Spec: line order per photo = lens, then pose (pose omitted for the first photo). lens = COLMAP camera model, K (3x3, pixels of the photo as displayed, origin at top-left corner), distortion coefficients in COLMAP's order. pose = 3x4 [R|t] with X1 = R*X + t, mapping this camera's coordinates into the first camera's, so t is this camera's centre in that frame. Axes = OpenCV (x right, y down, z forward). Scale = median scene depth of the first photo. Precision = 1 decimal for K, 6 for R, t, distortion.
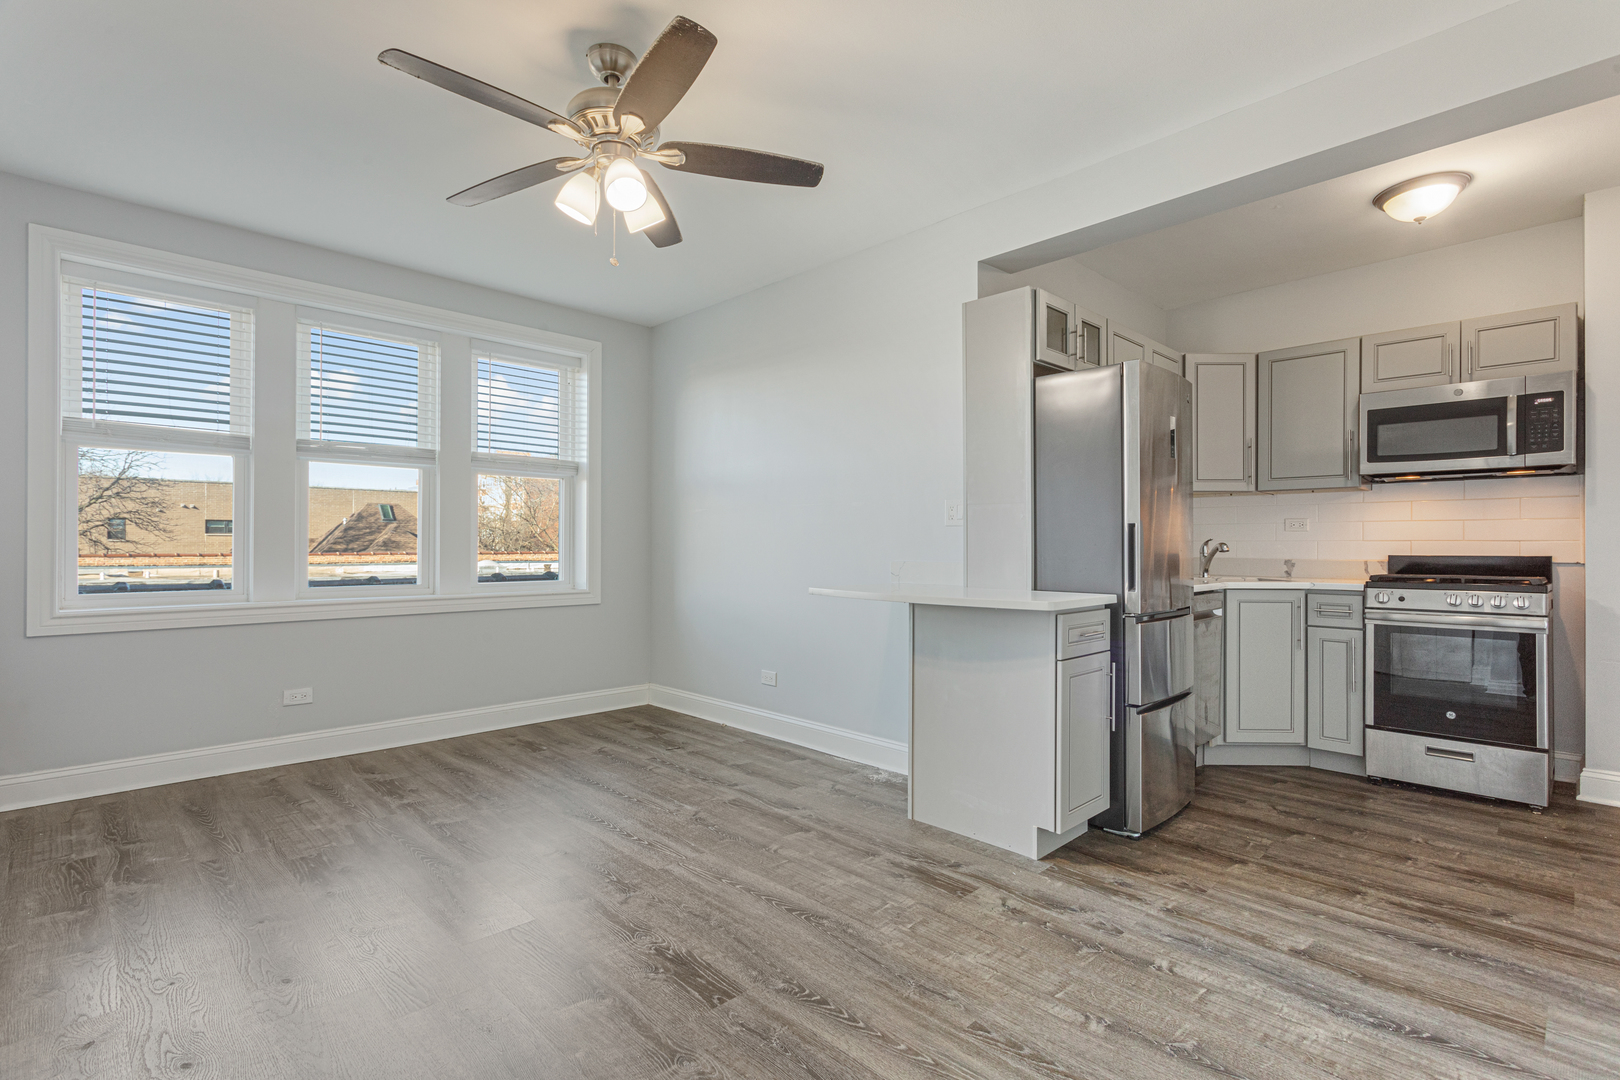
lens RADIAL K [[770.3, 0, 810.0], [0, 770.3, 540.0], [0, 0, 1]] dist [0.003855, 0.000581]
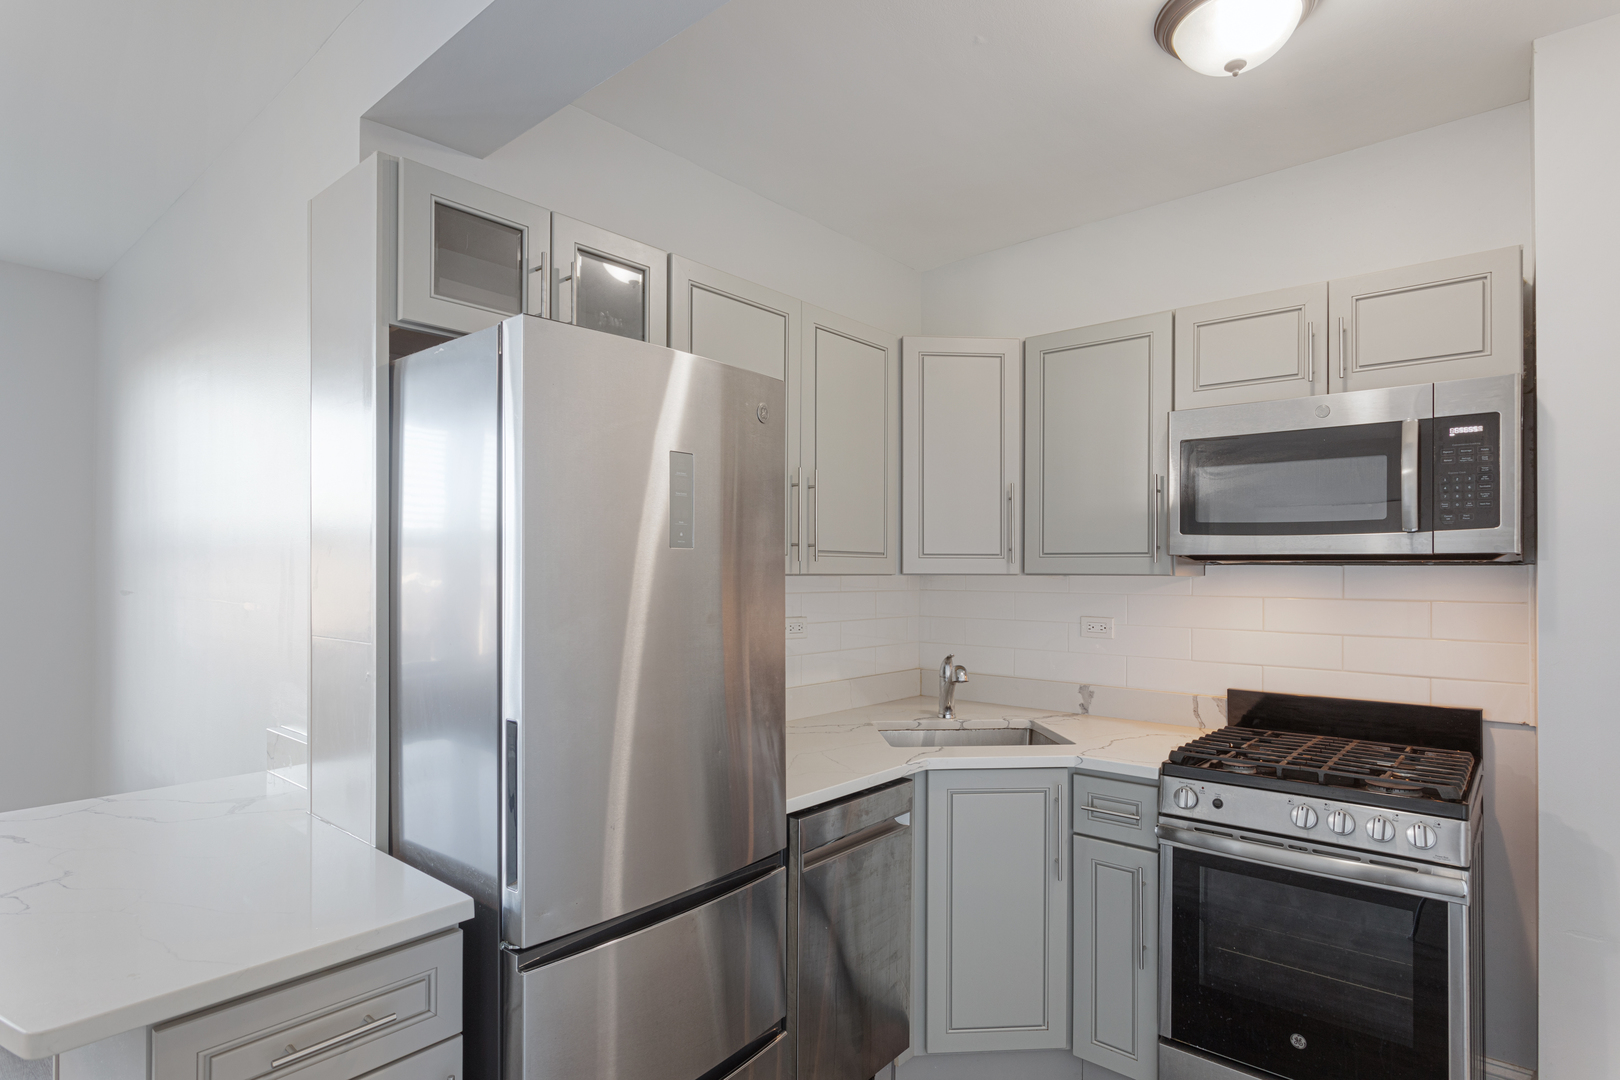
lens RADIAL K [[849.6, 0, 820.6], [0, 849.6, 559.4], [0, 0, 1]] dist [-0.002371, -0.000245]
pose [[0.996193, 0.000415, 0.087178, 0.457730], [-0.000157, 0.999996, -0.002970, -0.089827], [-0.087179, 0.002945, 0.996188, 0.459598]]
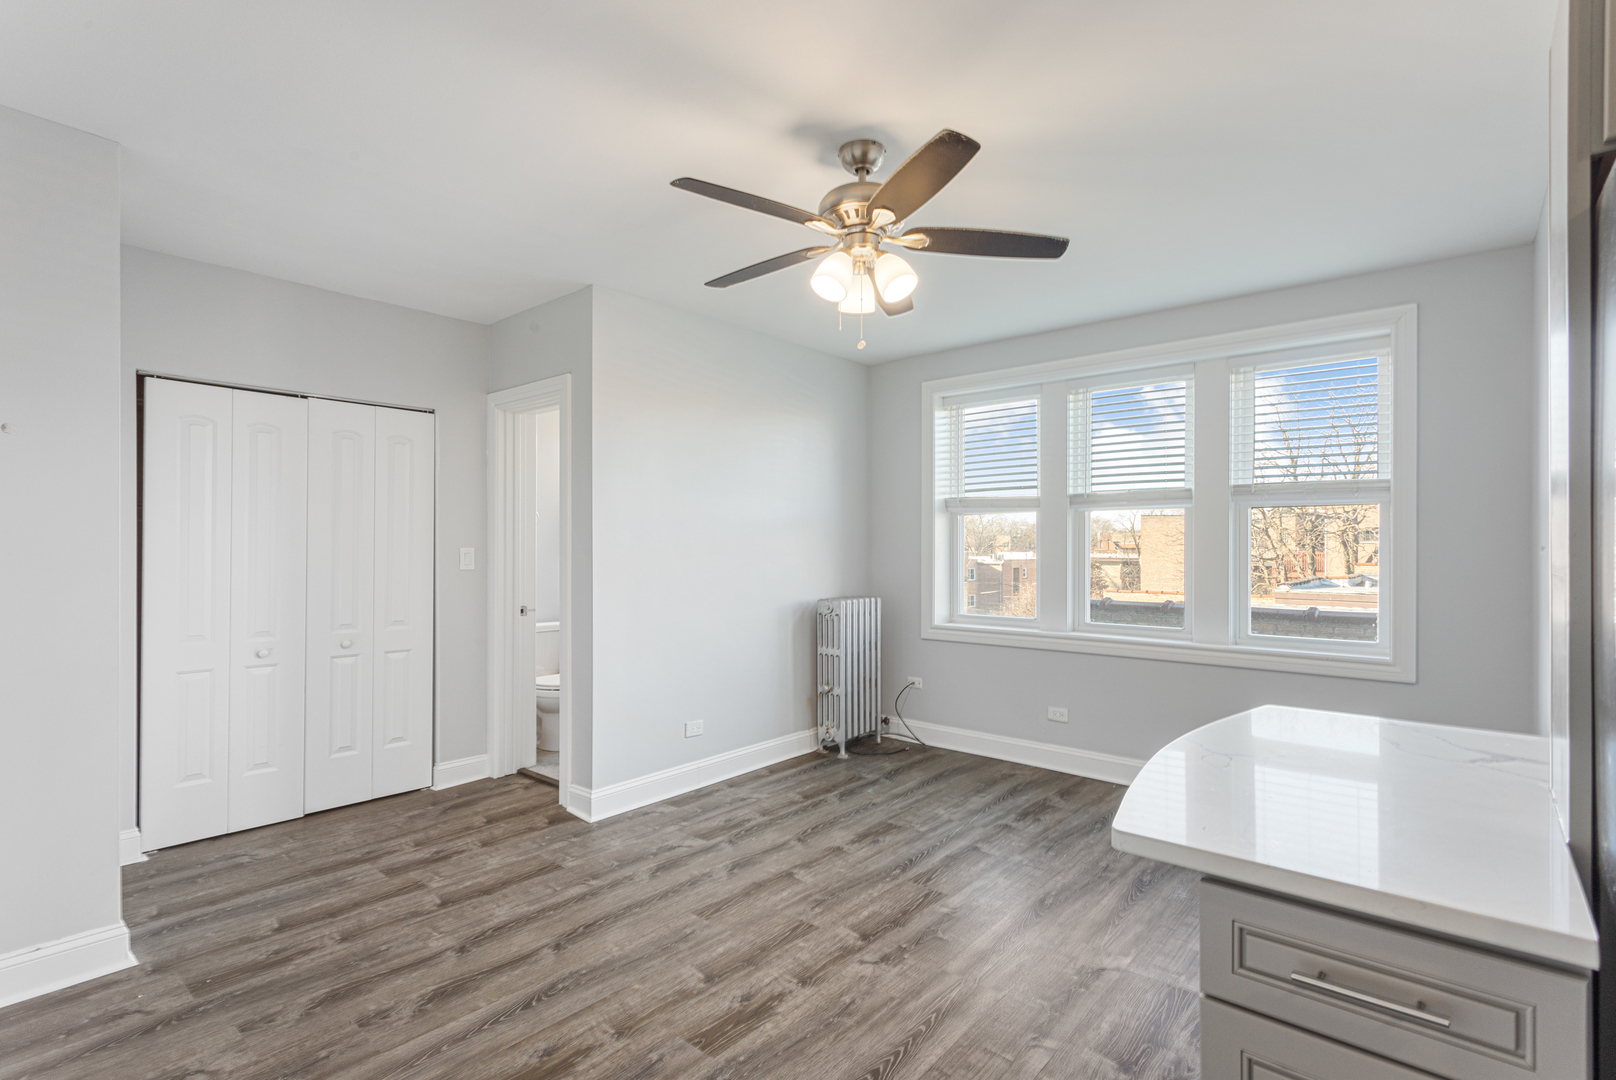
lens RADIAL K [[777.3, 0, 814.5], [0, 777.3, 572.2], [0, 0, 1]] dist [0.002472, 0.000548]
pose [[0.088994, 0.028993, -0.995610, 0.543586], [0.003720, 0.999560, 0.029441, -0.057961], [0.996025, -0.006324, 0.088847, 0.595157]]
